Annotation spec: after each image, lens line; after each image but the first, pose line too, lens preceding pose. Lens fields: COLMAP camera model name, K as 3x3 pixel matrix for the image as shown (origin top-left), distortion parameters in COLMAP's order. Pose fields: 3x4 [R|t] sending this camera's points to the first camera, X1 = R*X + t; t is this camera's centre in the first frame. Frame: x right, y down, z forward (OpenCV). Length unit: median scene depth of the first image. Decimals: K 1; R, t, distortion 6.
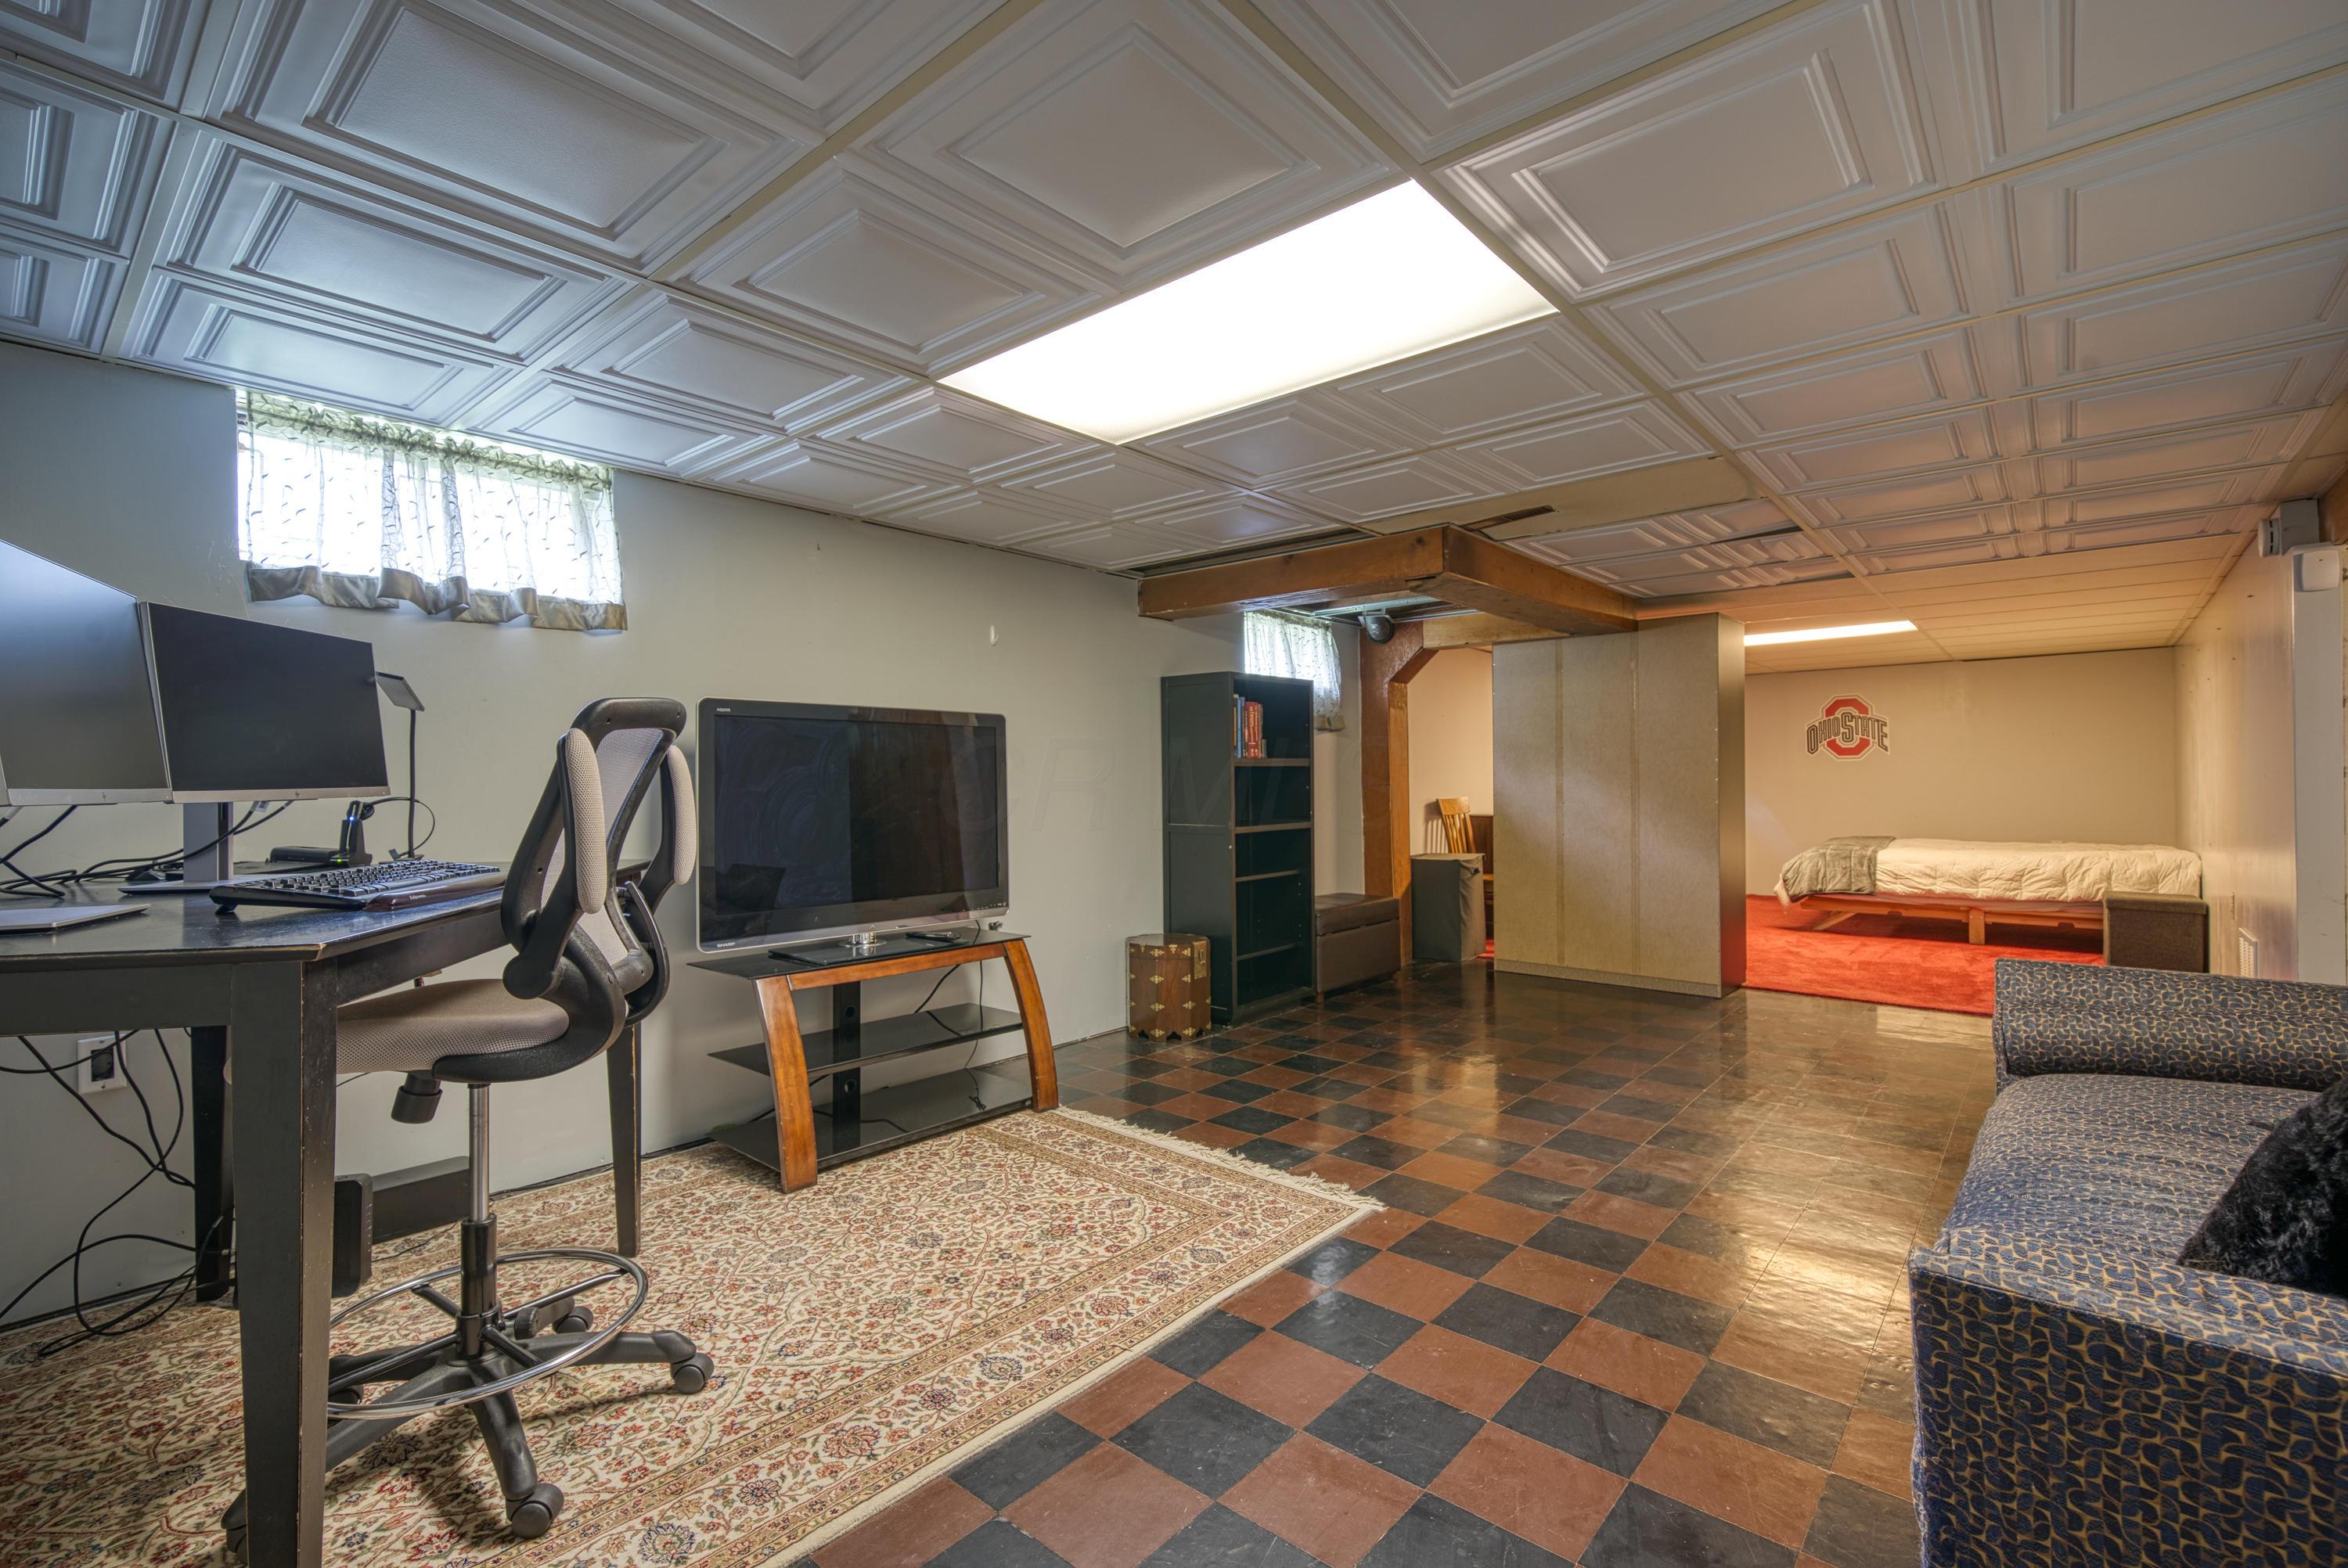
lens RADIAL K [[1043.8, 0, 1170.0], [0, 1043.8, 780.0], [0, 0, 1]] dist [0.003873, 0.002393]
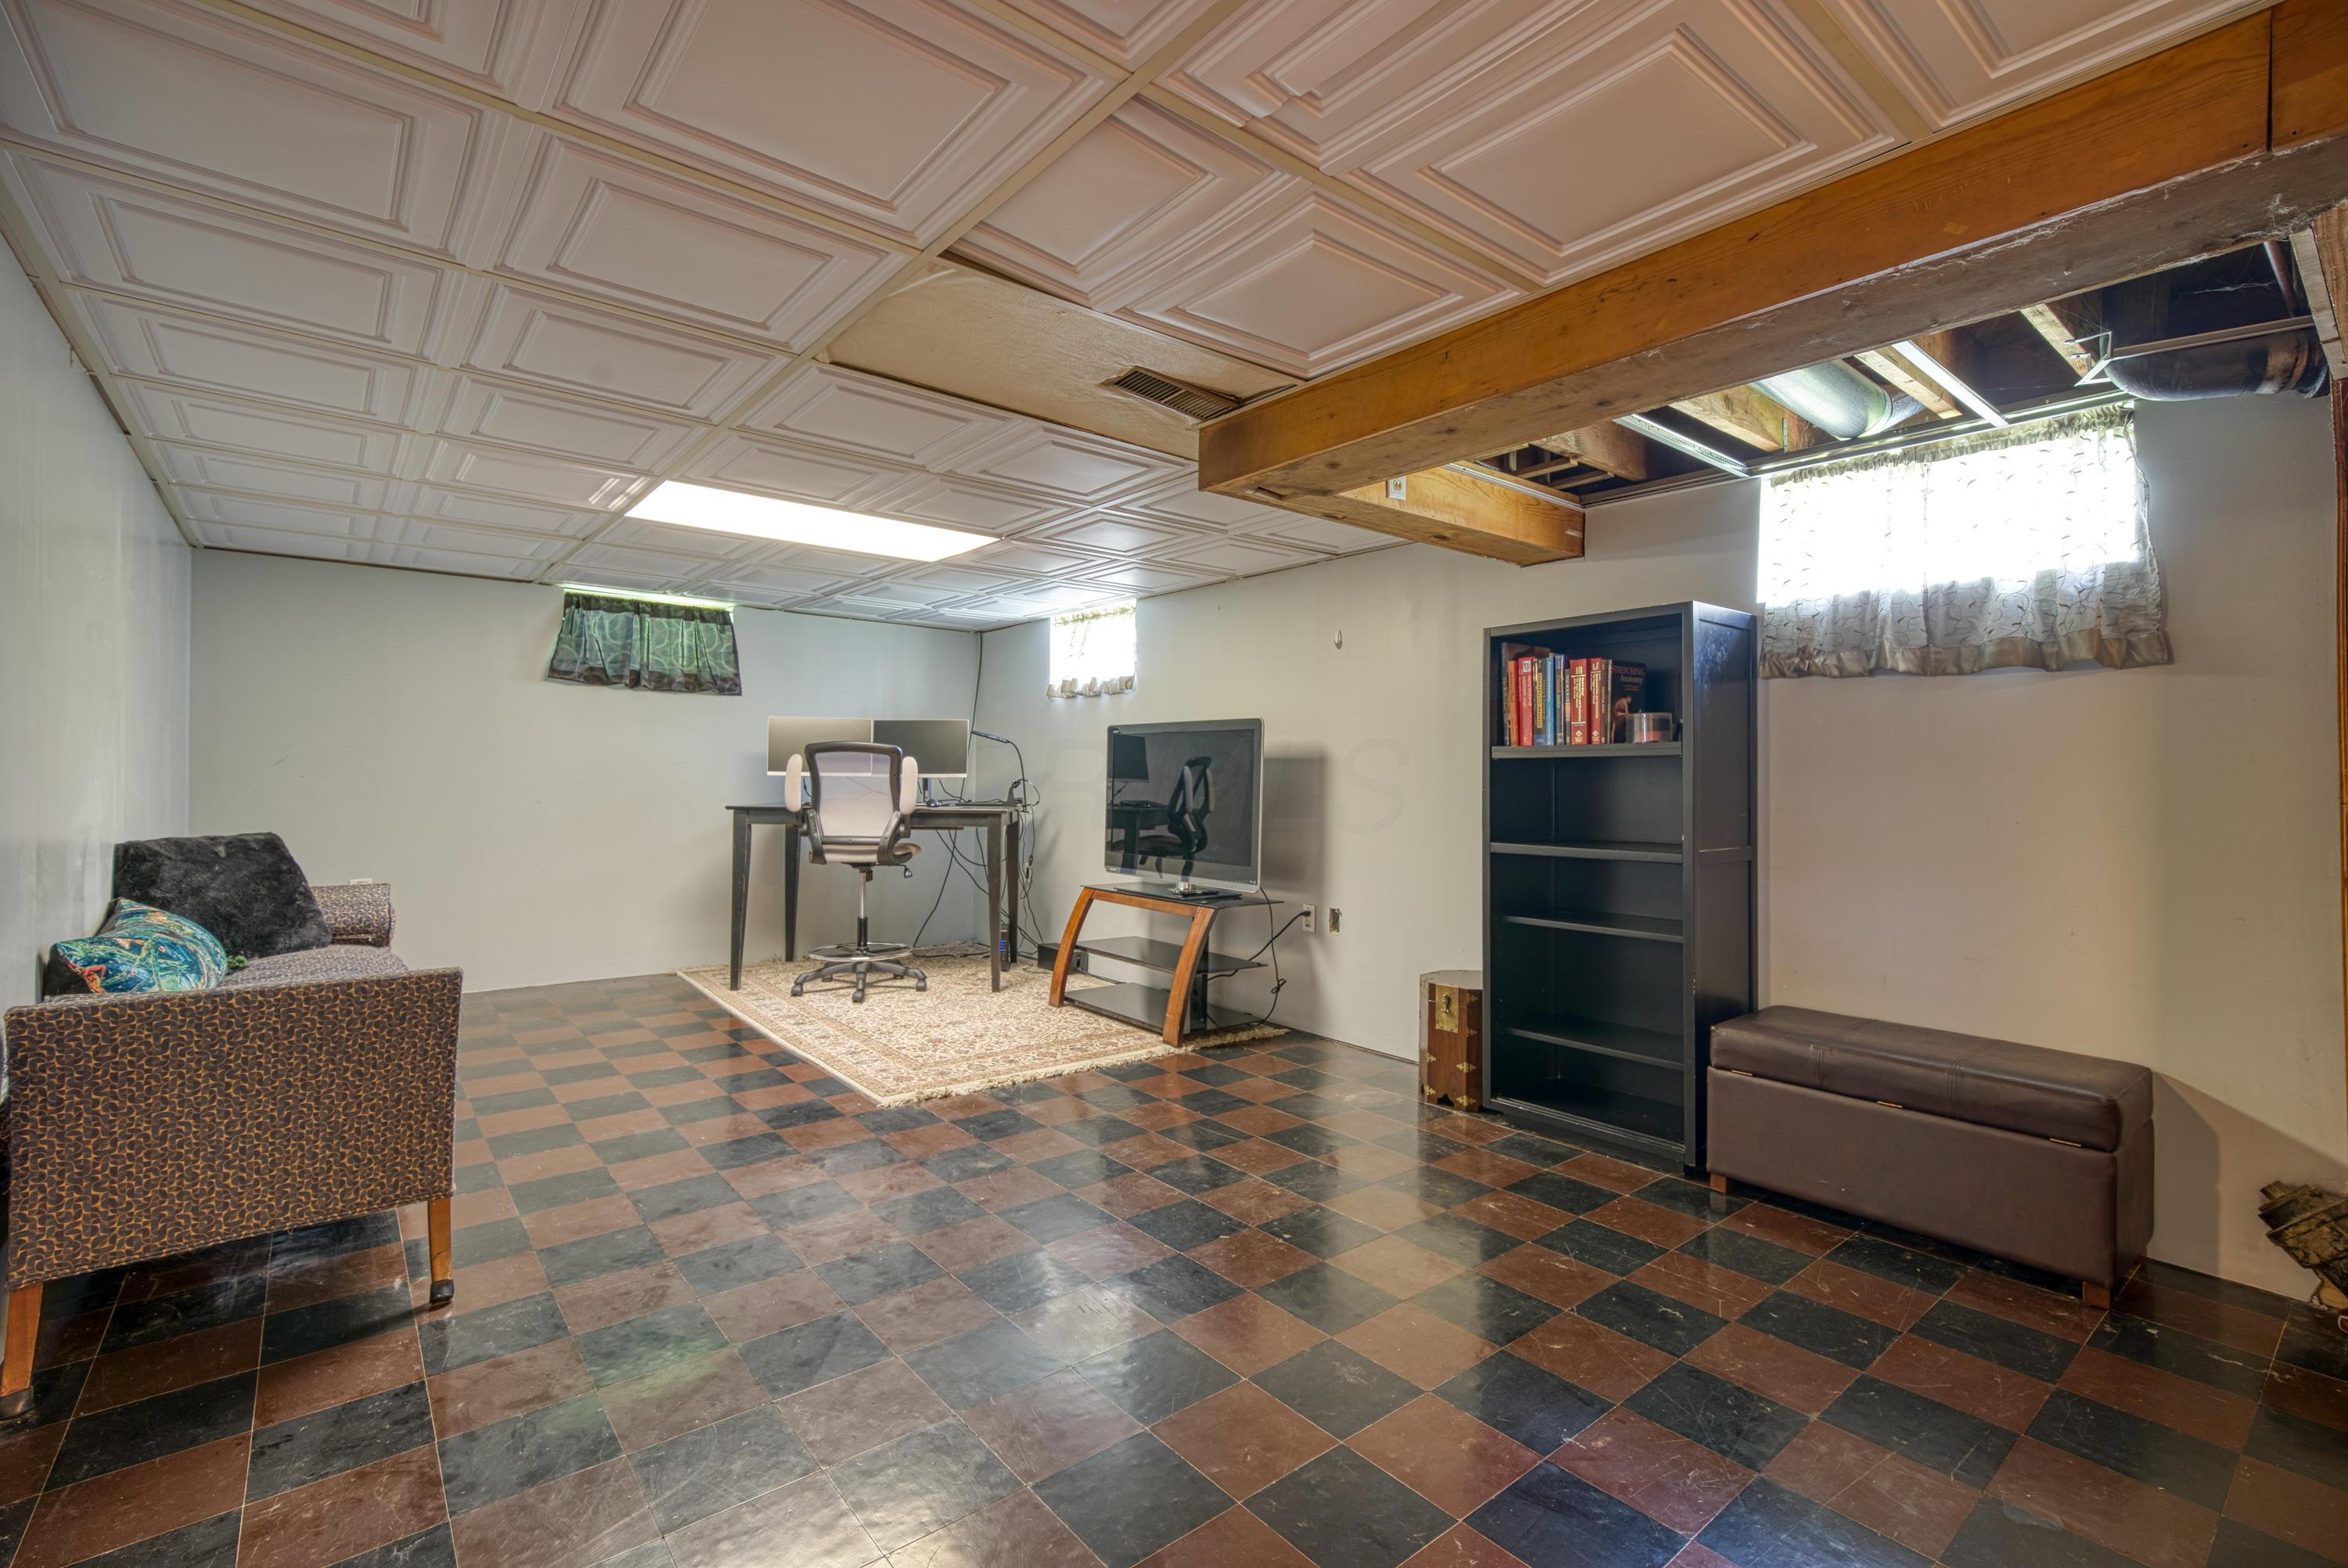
lens RADIAL K [[1043.8, 0, 1170.0], [0, 1043.8, 780.0], [0, 0, 1]] dist [0.003873, 0.002393]
pose [[-0.177571, 0.005846, -0.984091, 1.151628], [-0.007655, 0.999944, 0.007321, -0.002039], [0.984078, 0.008834, -0.177517, 1.294187]]
